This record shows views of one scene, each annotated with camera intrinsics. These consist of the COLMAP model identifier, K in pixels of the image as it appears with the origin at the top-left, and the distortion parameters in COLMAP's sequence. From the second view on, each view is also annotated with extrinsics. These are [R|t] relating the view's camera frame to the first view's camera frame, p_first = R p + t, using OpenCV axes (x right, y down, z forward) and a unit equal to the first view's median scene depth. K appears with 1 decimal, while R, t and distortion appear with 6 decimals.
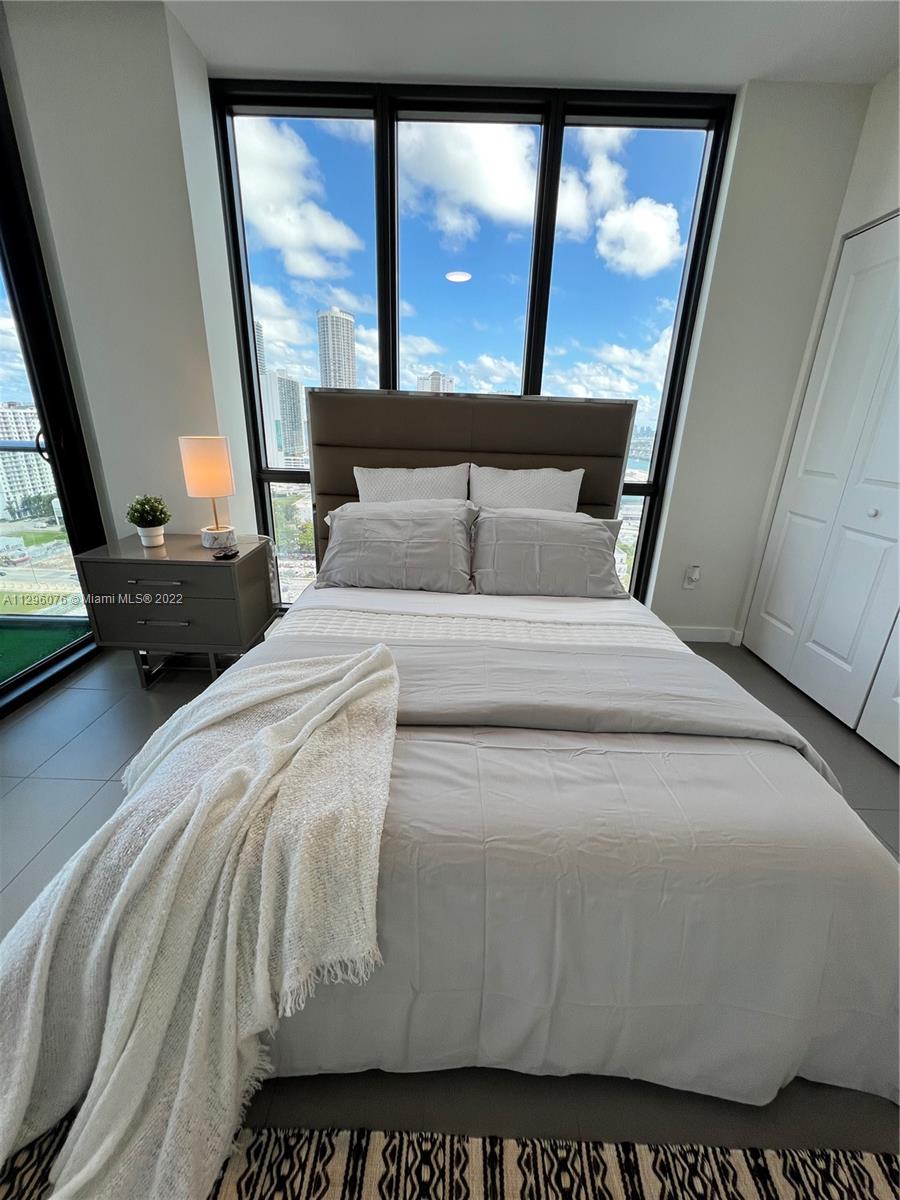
lens RADIAL K [[484.1, 0, 447.6], [0, 484.1, 600.2], [0, 0, 1]] dist [0.000935, 0.000291]
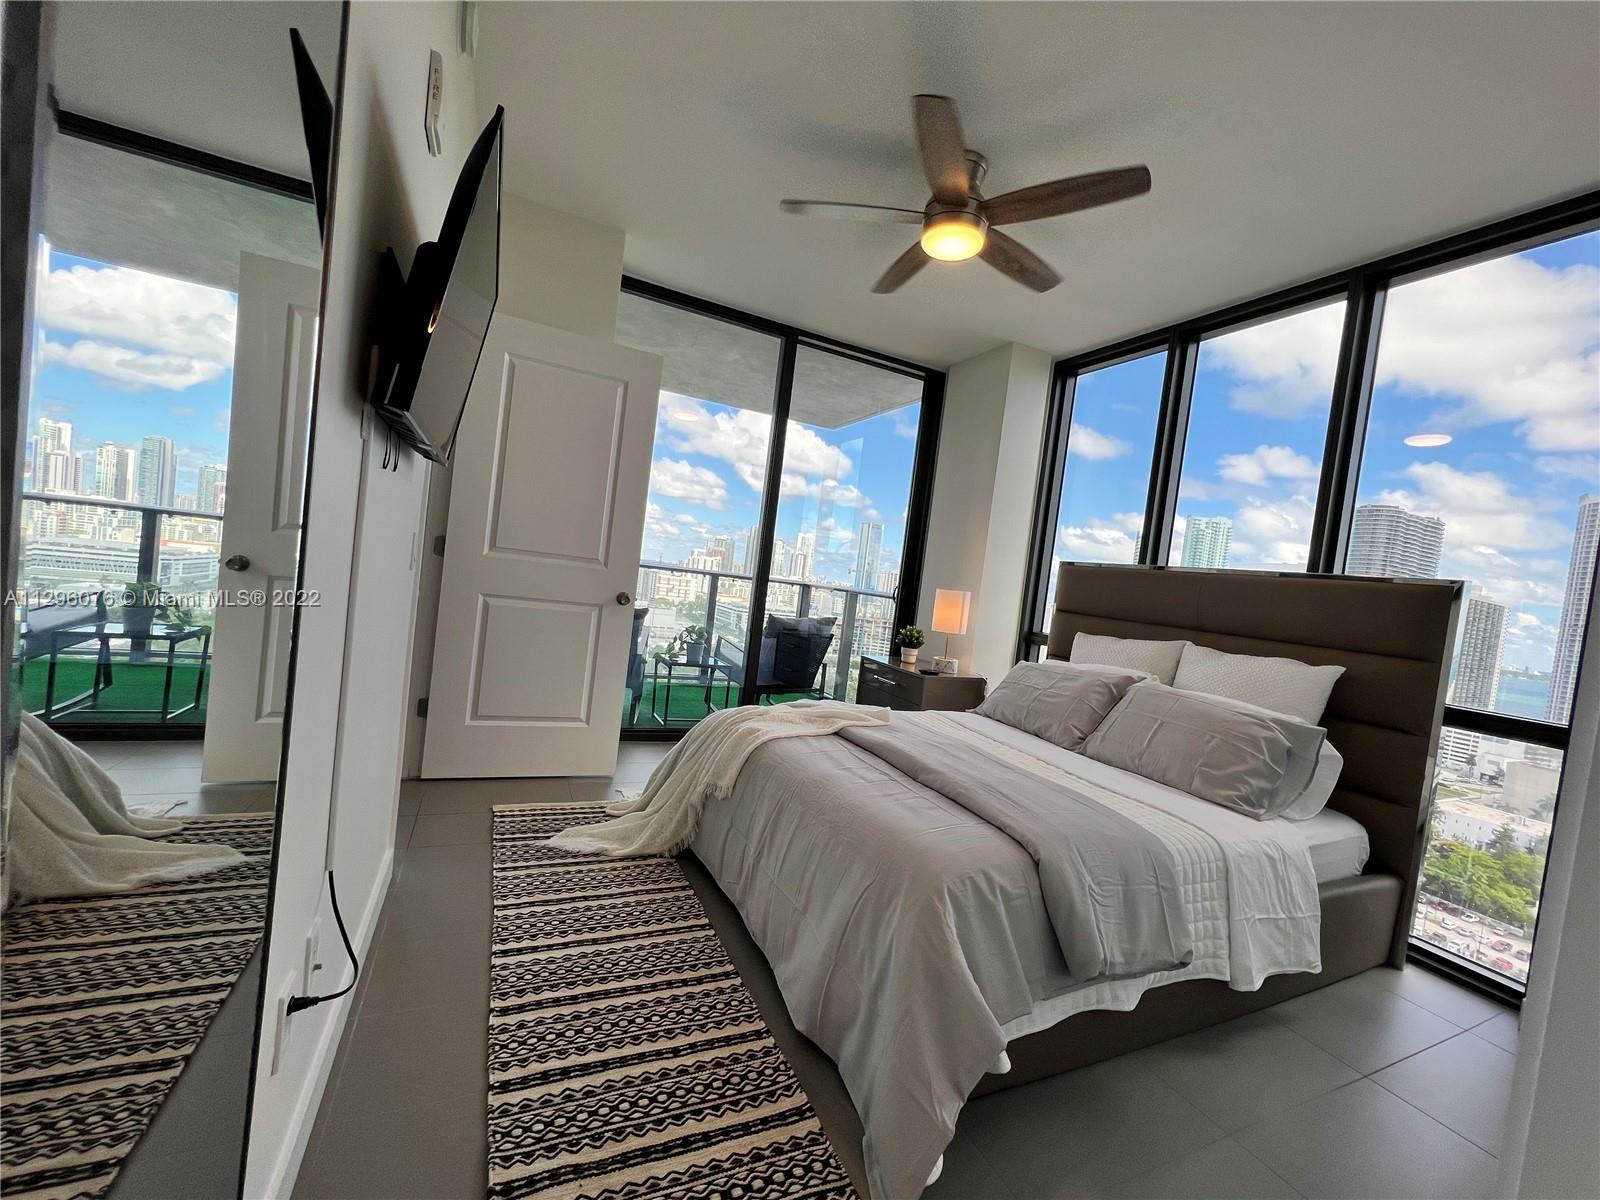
lens RADIAL K [[646.8, 0, 800.0], [0, 646.8, 600.0], [0, 0, 1]] dist [0.000335, 0.000005]
pose [[0.438546, 0.057518, -0.896866, 0.891226], [-0.412996, 0.899232, -0.144275, 0.118713], [0.798193, 0.433674, 0.418110, -0.076169]]
